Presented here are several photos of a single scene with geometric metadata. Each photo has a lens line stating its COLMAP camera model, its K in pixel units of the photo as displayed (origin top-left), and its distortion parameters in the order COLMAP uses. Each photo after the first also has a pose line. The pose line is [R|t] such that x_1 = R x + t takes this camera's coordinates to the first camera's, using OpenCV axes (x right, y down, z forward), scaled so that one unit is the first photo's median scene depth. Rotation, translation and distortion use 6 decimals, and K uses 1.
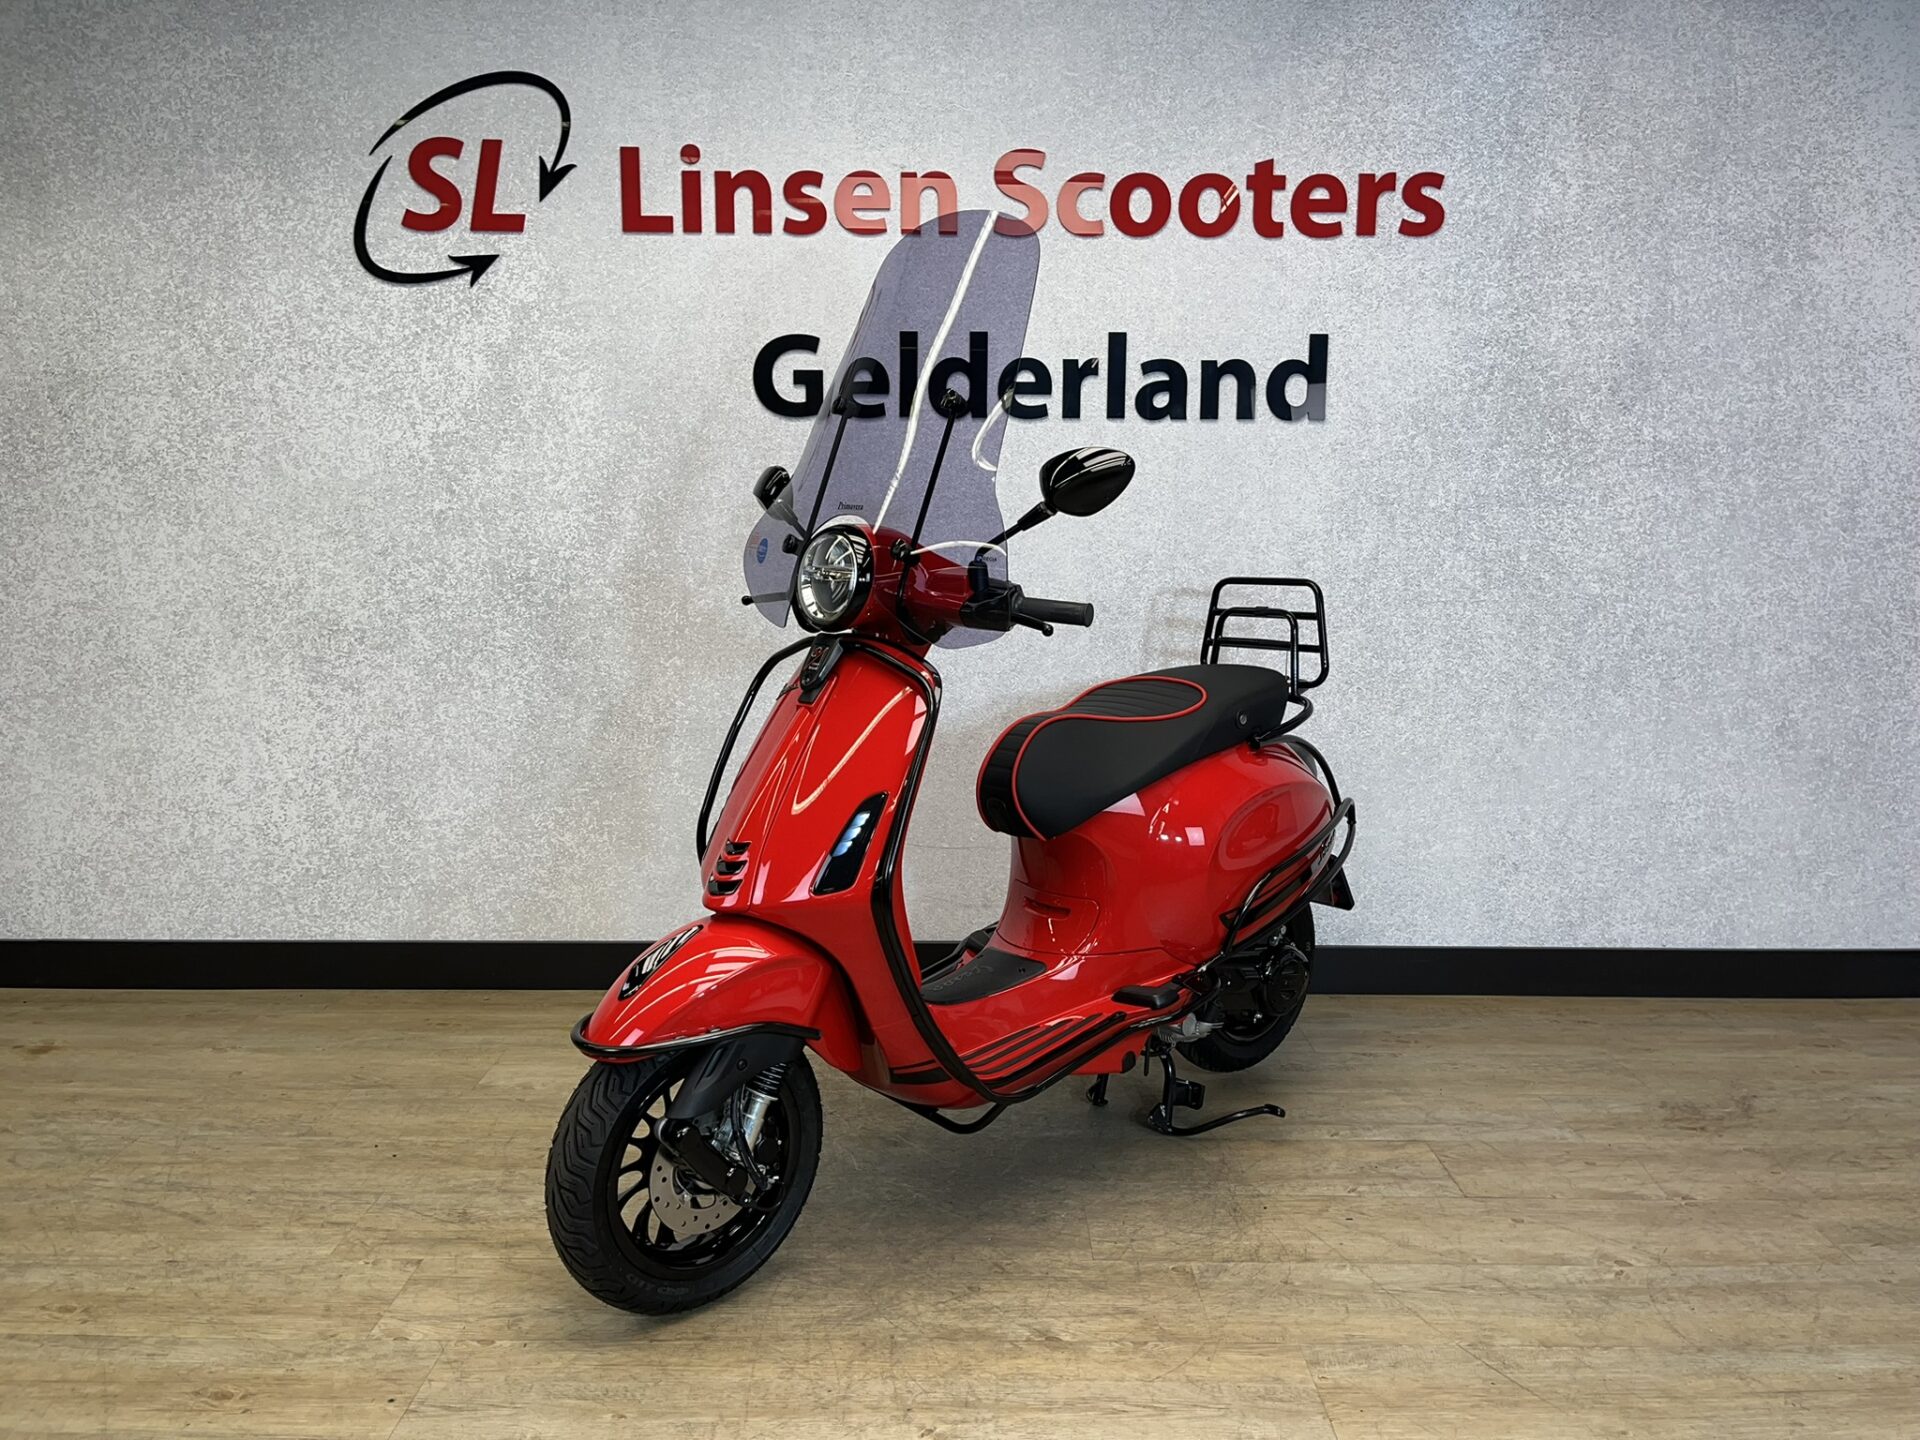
lens RADIAL K [[1480.3, 0, 962.7], [0, 1480.3, 727.2], [0, 0, 1]] dist [0.085436, -0.135847]
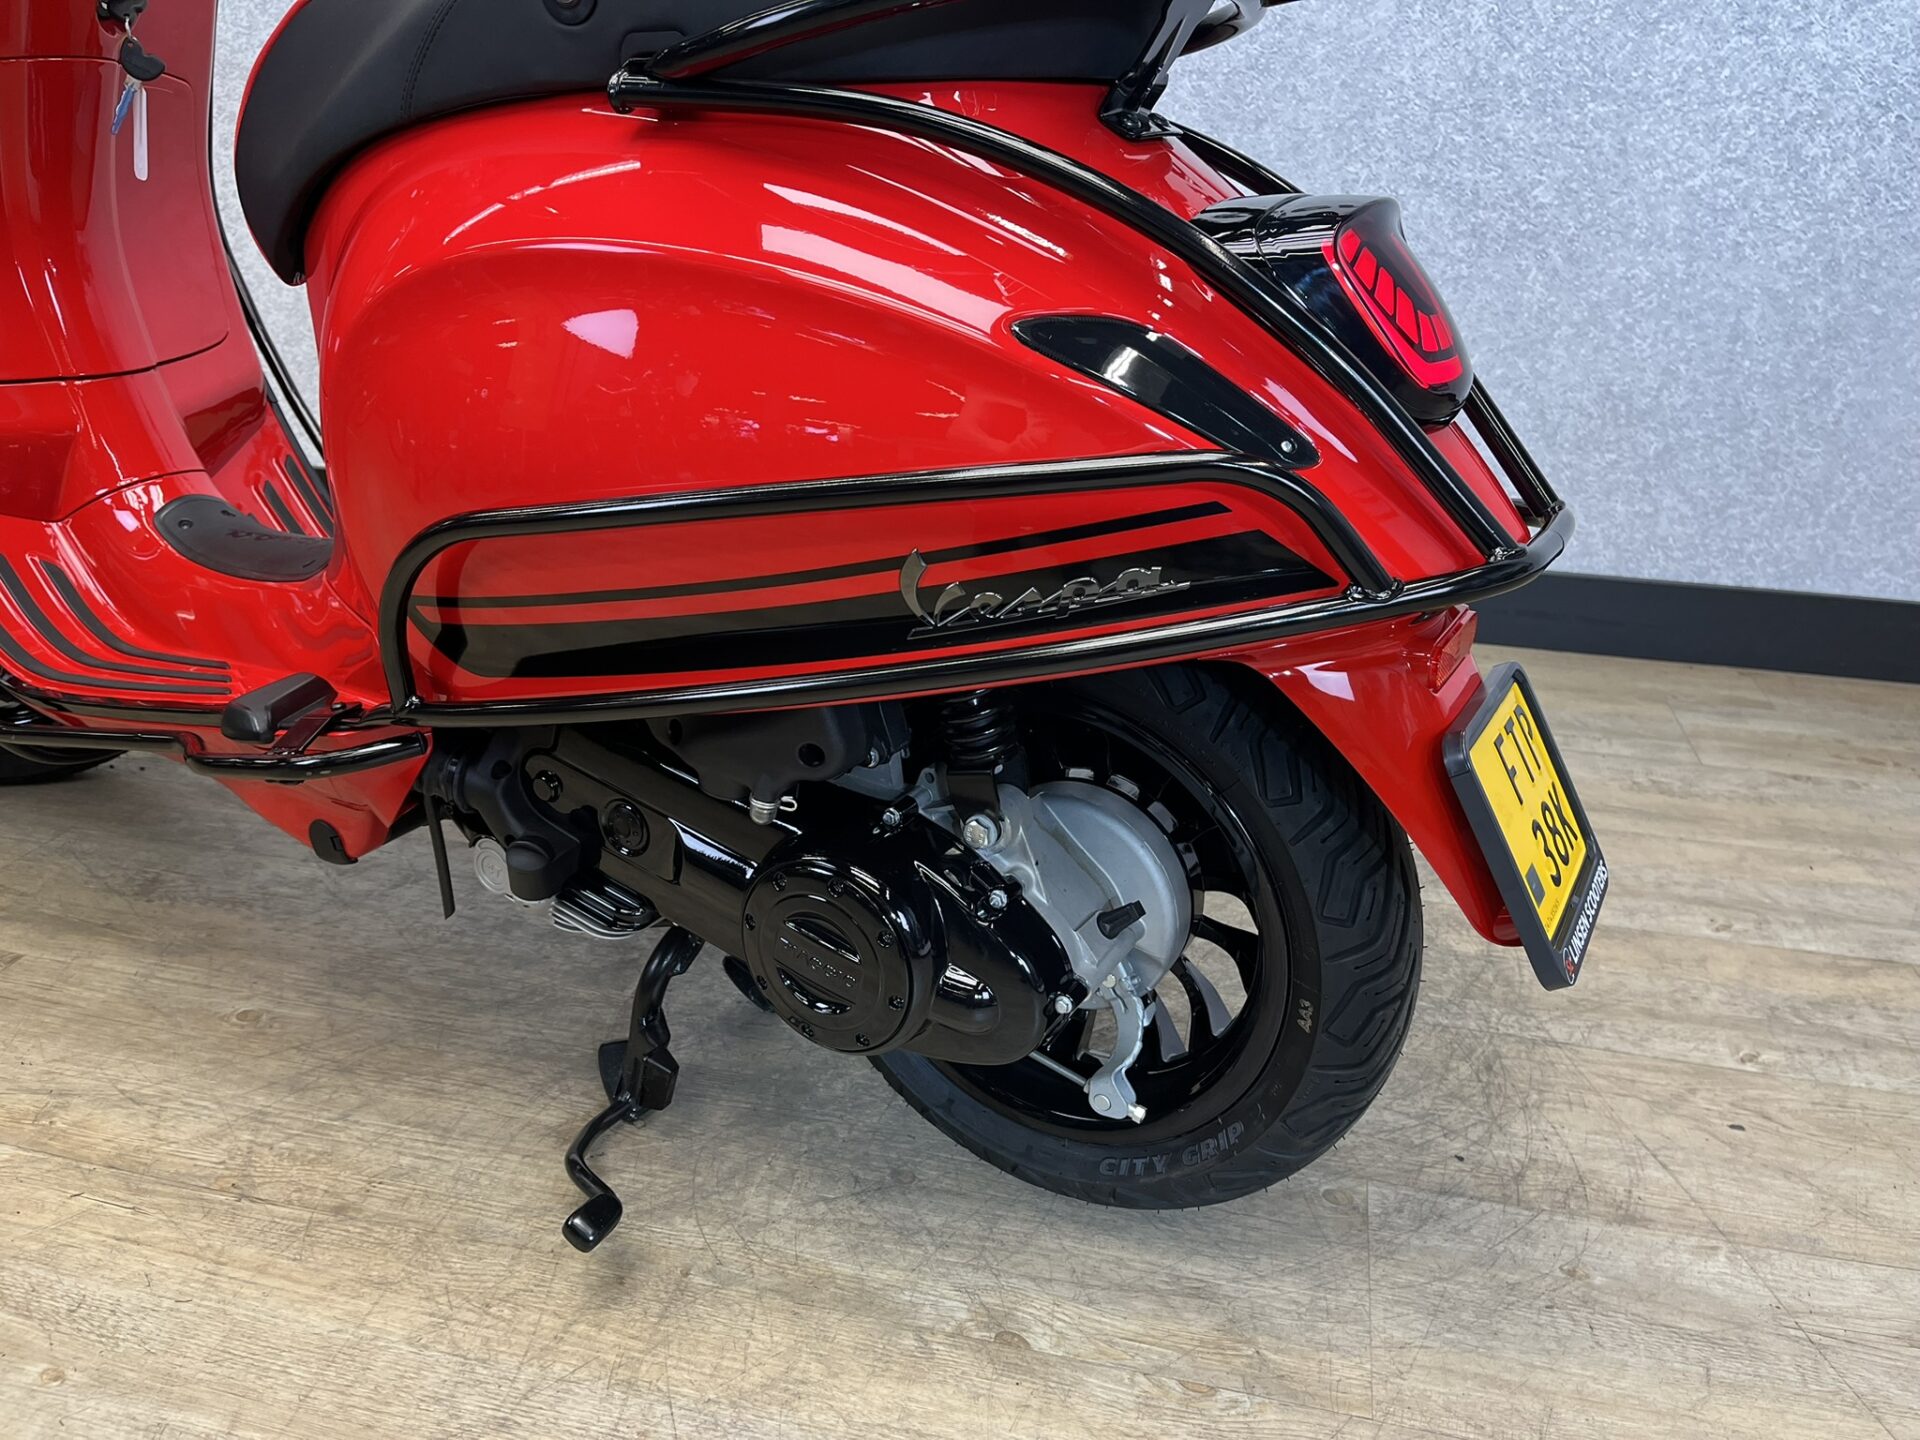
lens RADIAL K [[1493.1, 0, 957.6], [0, 1493.1, 733.6], [0, 0, 1]] dist [0.055771, -0.090775]
pose [[0.972153, 0.105347, -0.209333, 0.075981], [-0.049379, 0.965291, 0.256466, 0.070311], [0.229086, -0.238988, 0.943612, 0.379926]]
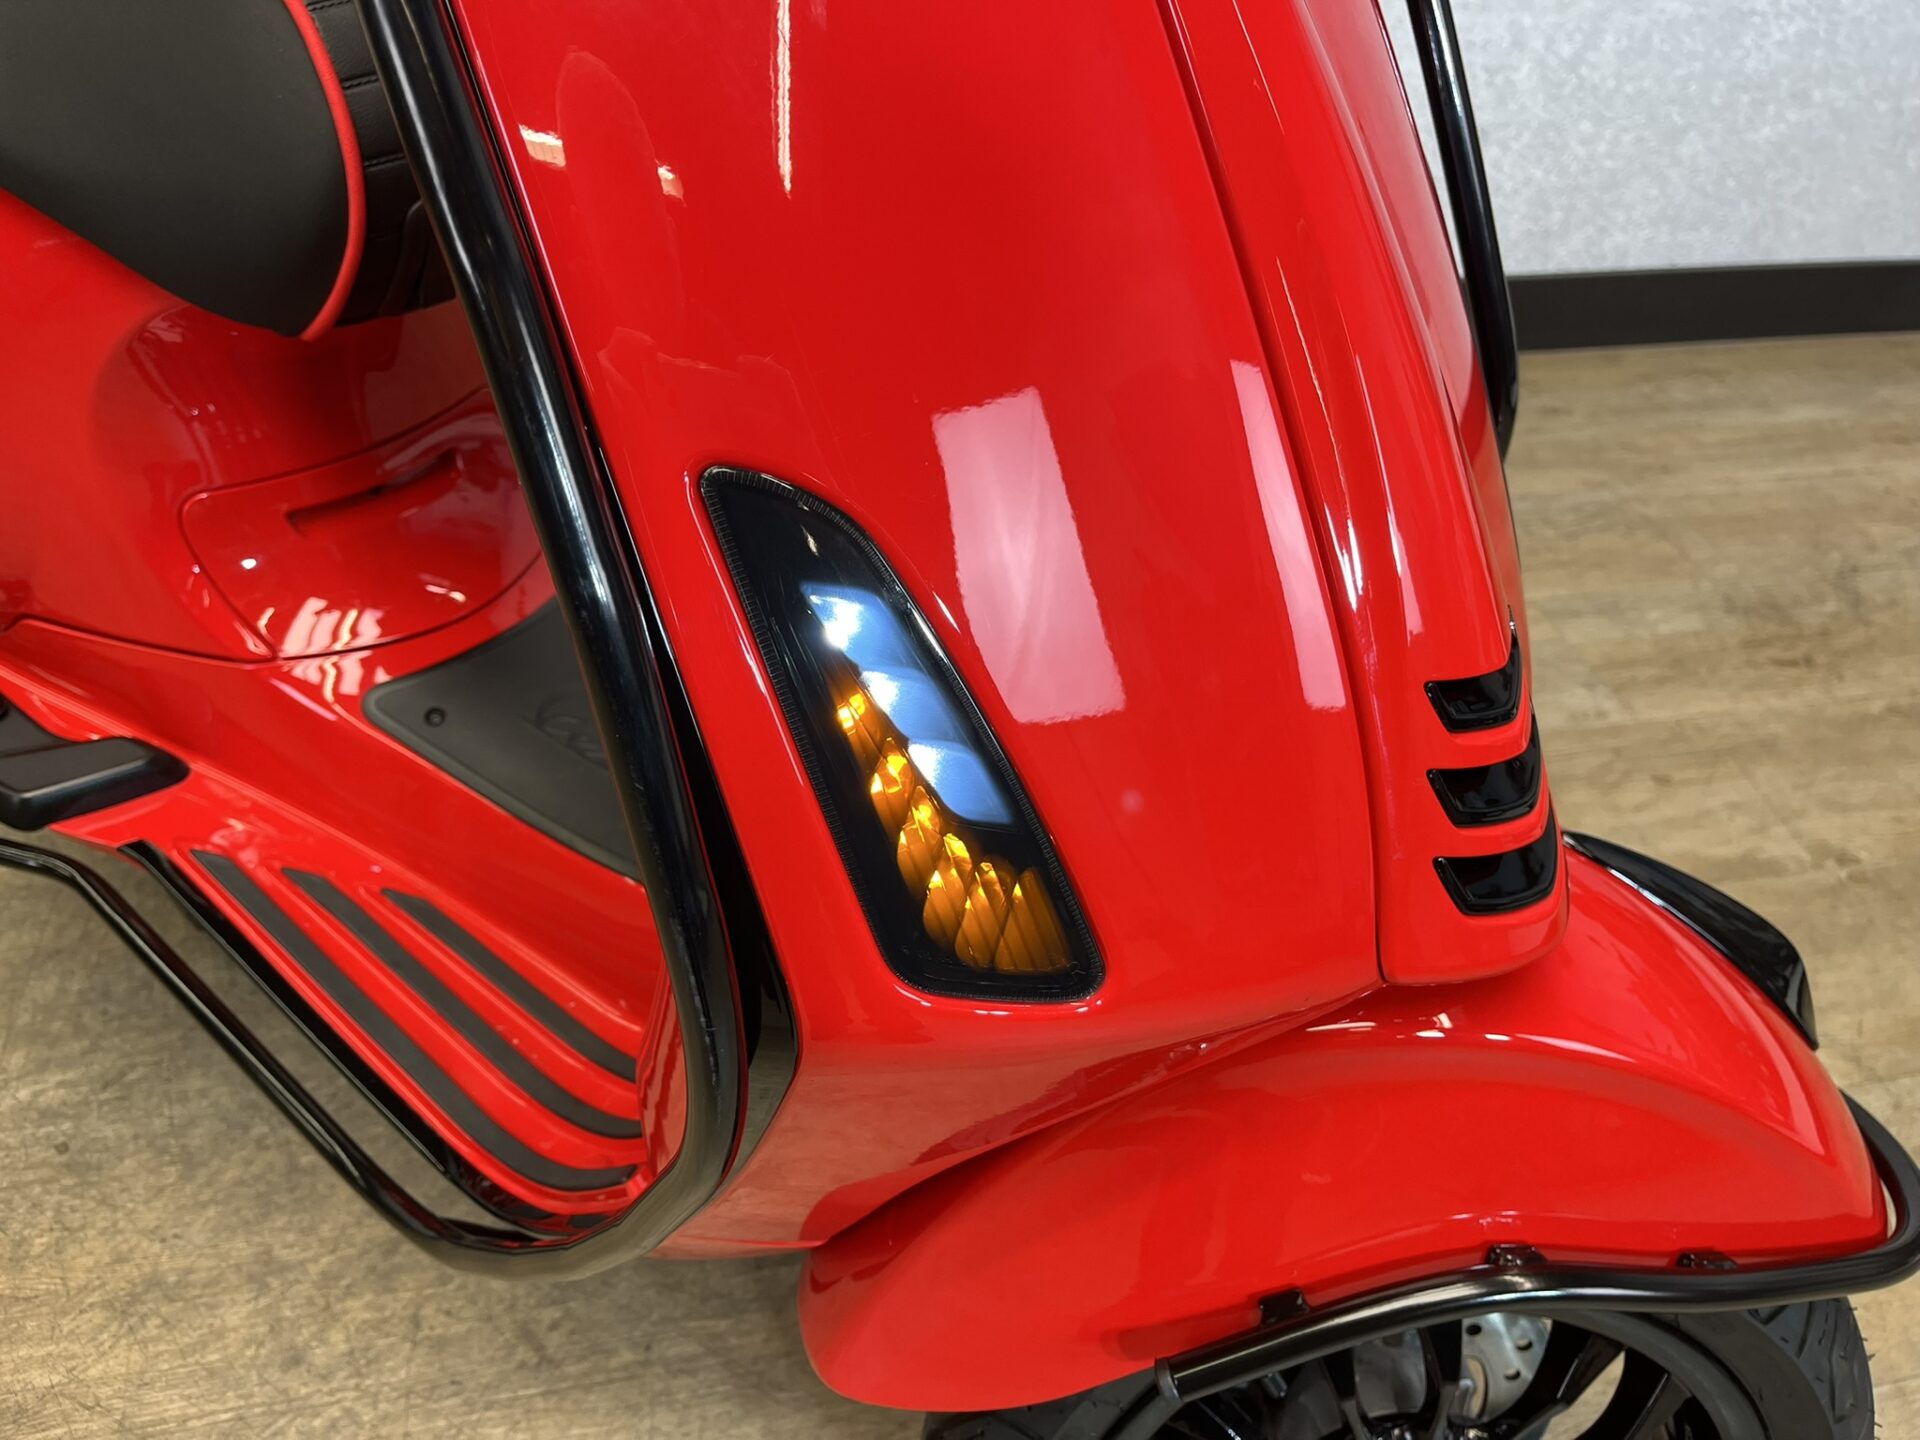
lens RADIAL K [[1480.3, 0, 990.5], [0, 1480.3, 730.6], [0, 0, 1]] dist [0.085436, -0.135847]
pose [[0.974651, -0.100665, 0.199807, 0.056828], [-0.017127, 0.856871, 0.515246, -0.002111], [-0.223076, -0.505607, 0.833426, 0.486478]]
